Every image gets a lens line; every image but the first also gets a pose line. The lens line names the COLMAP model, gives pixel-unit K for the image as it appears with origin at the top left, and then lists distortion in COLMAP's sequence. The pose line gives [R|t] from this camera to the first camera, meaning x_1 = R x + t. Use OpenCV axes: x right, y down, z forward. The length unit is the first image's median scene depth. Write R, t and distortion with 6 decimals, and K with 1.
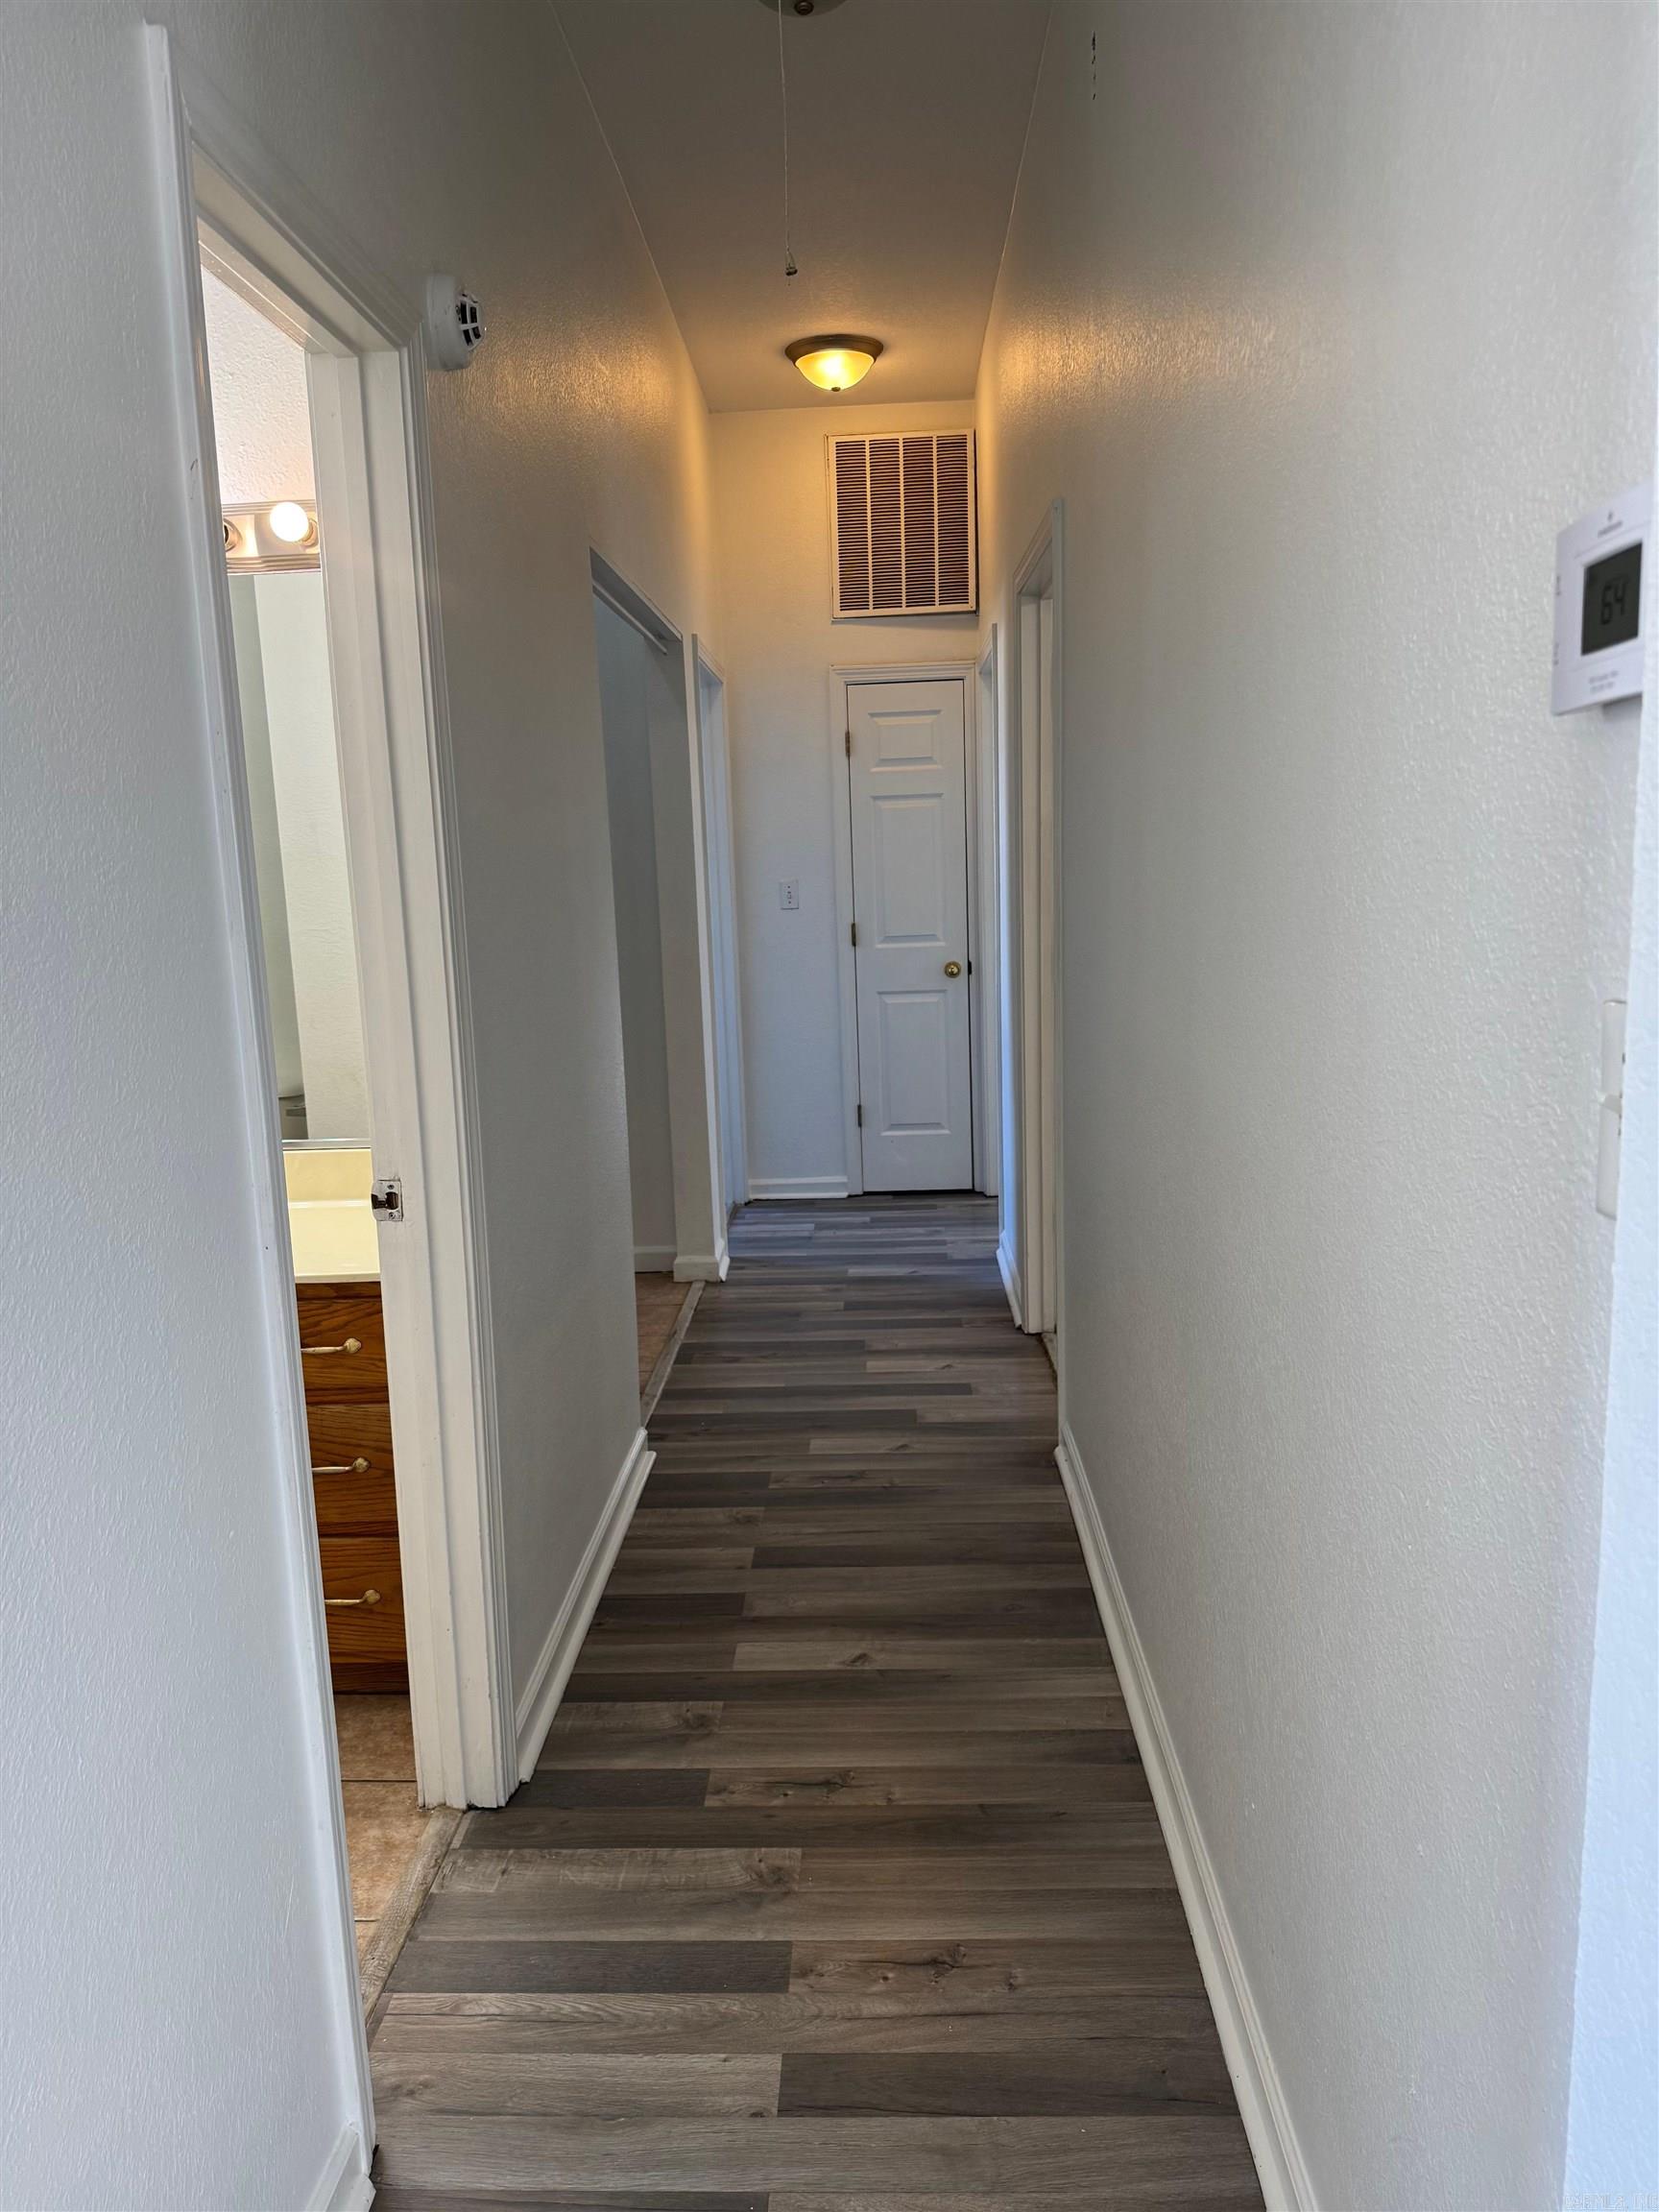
lens RADIAL K [[1574.3, 0, 829.5], [0, 1574.3, 1106.0], [0, 0, 1]] dist [0.011591, -0.000460]
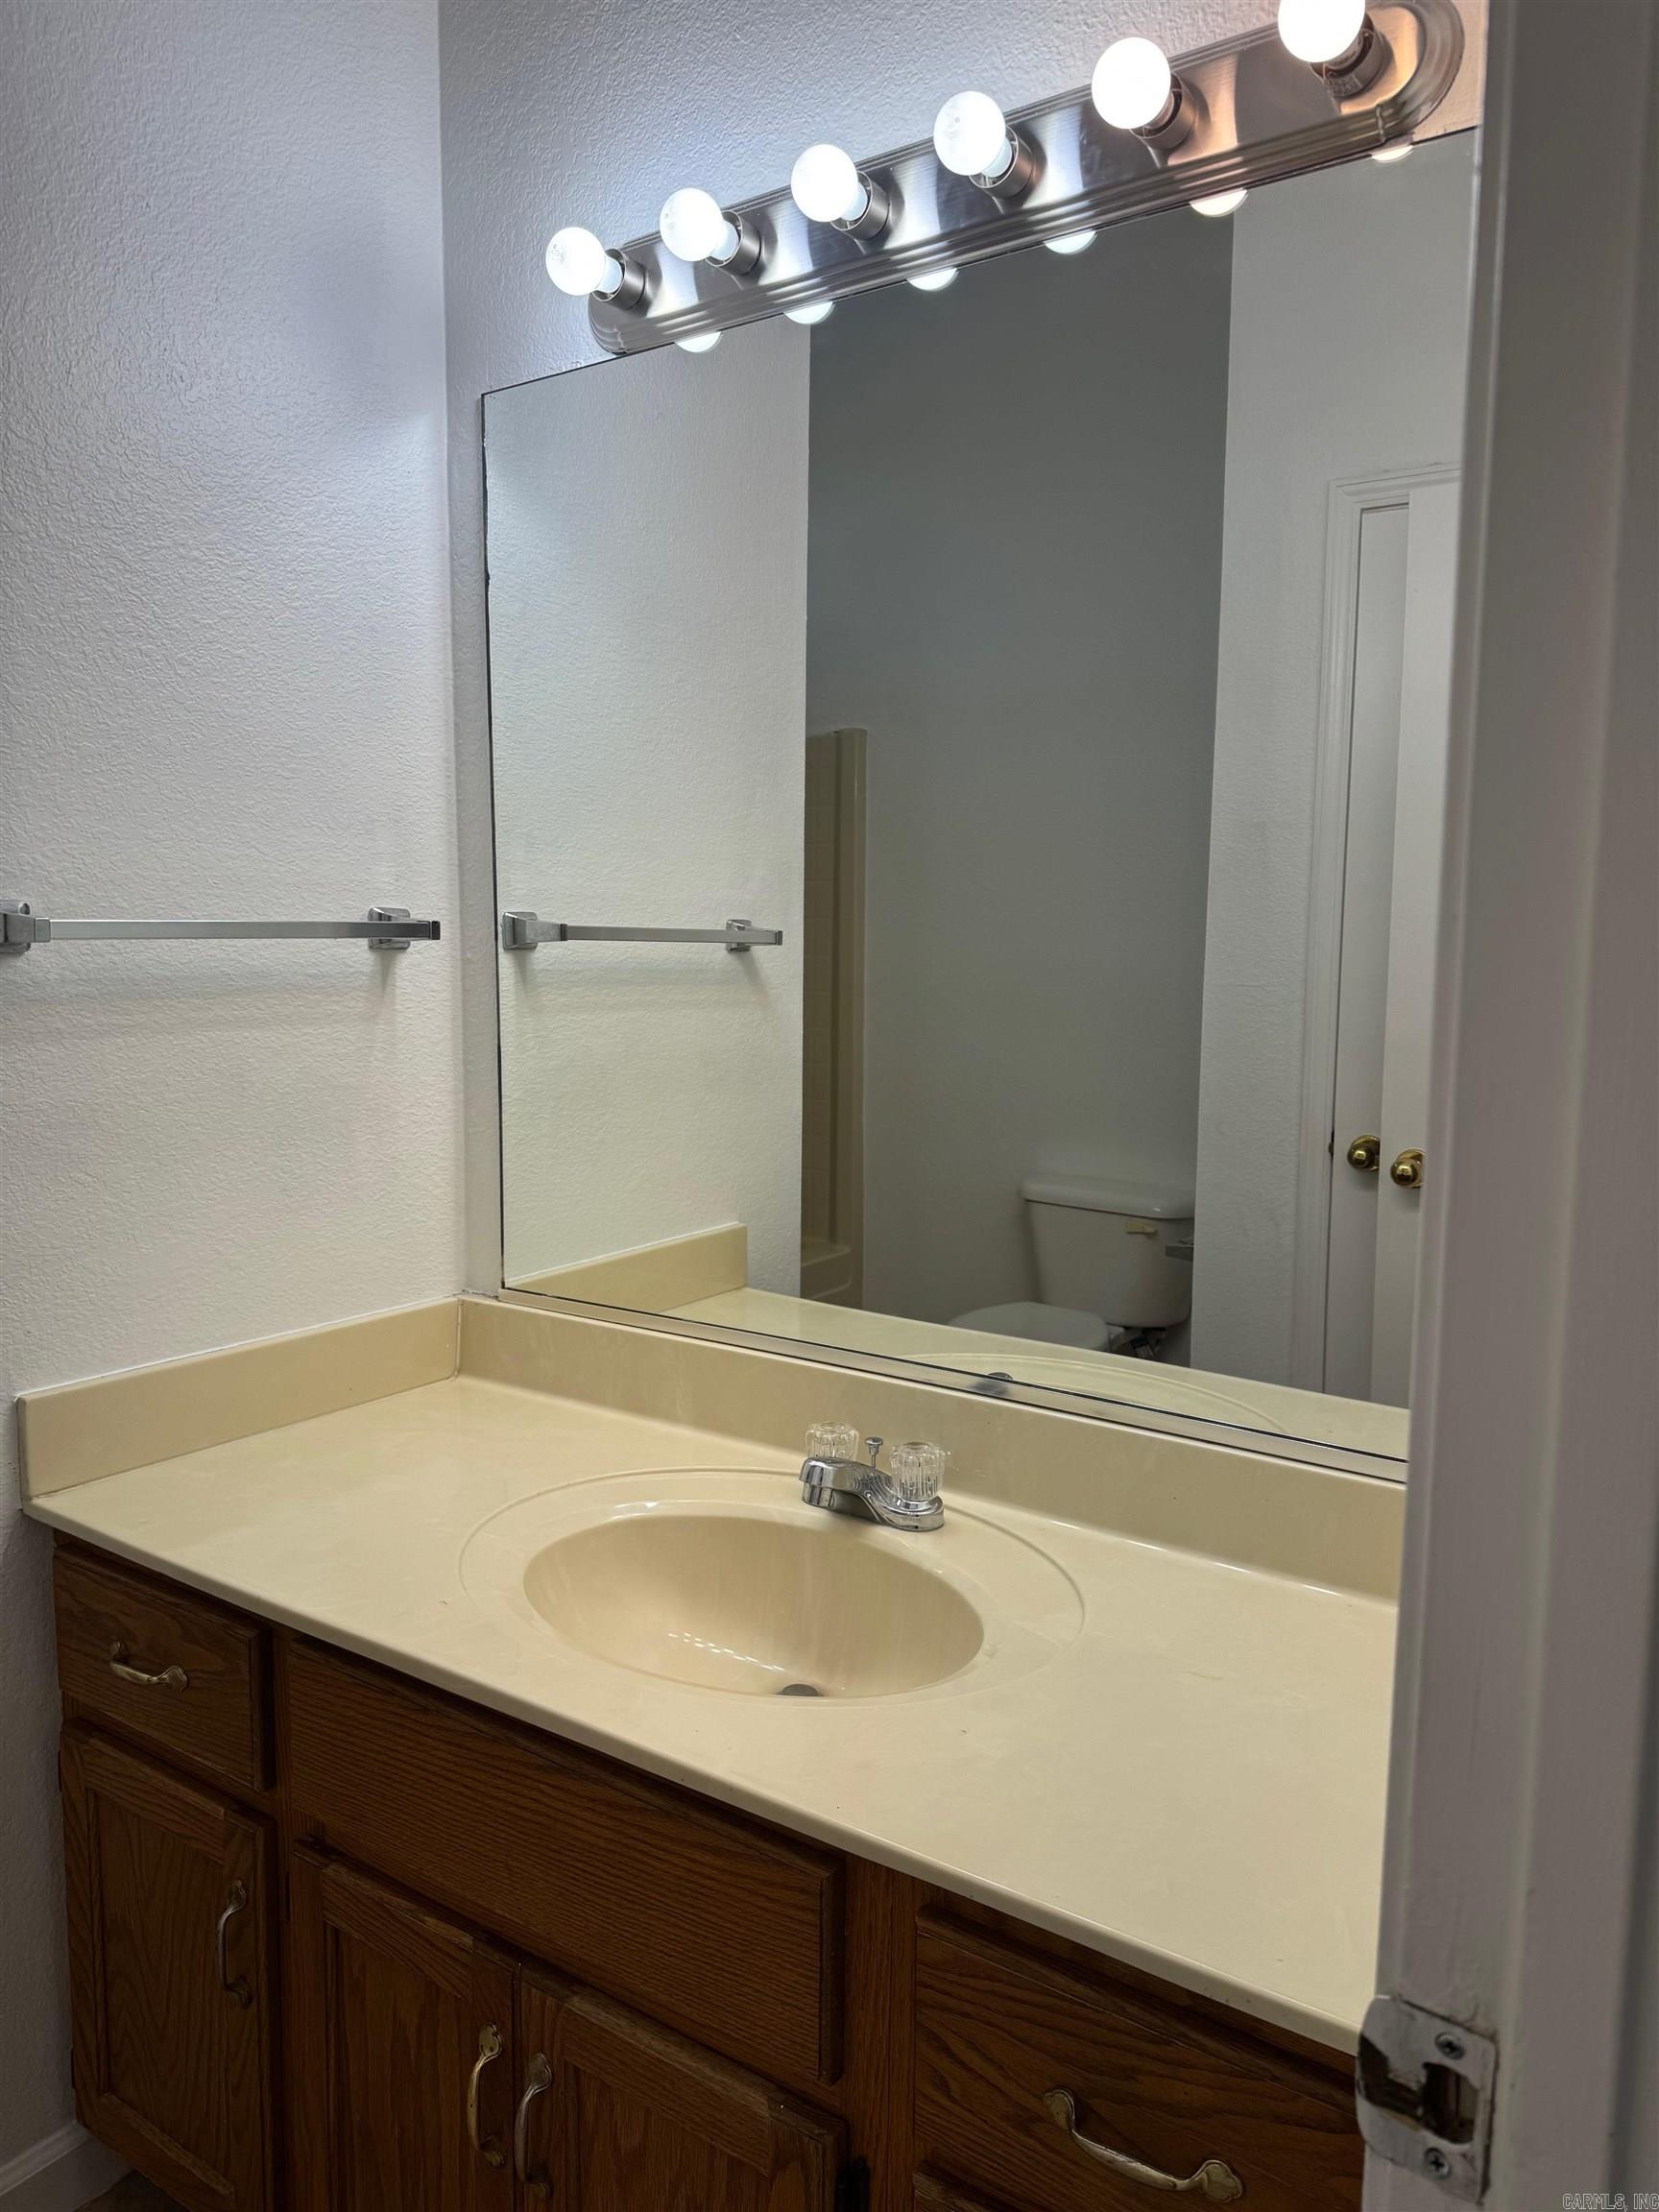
lens RADIAL K [[1574.3, 0, 829.5], [0, 1574.3, 1106.0], [0, 0, 1]] dist [0.011591, -0.000460]
pose [[0.843159, 0.107953, -0.526716, -0.217011], [-0.124184, 0.992249, 0.004575, -0.073090], [0.523127, 0.061552, 0.850029, 0.646059]]
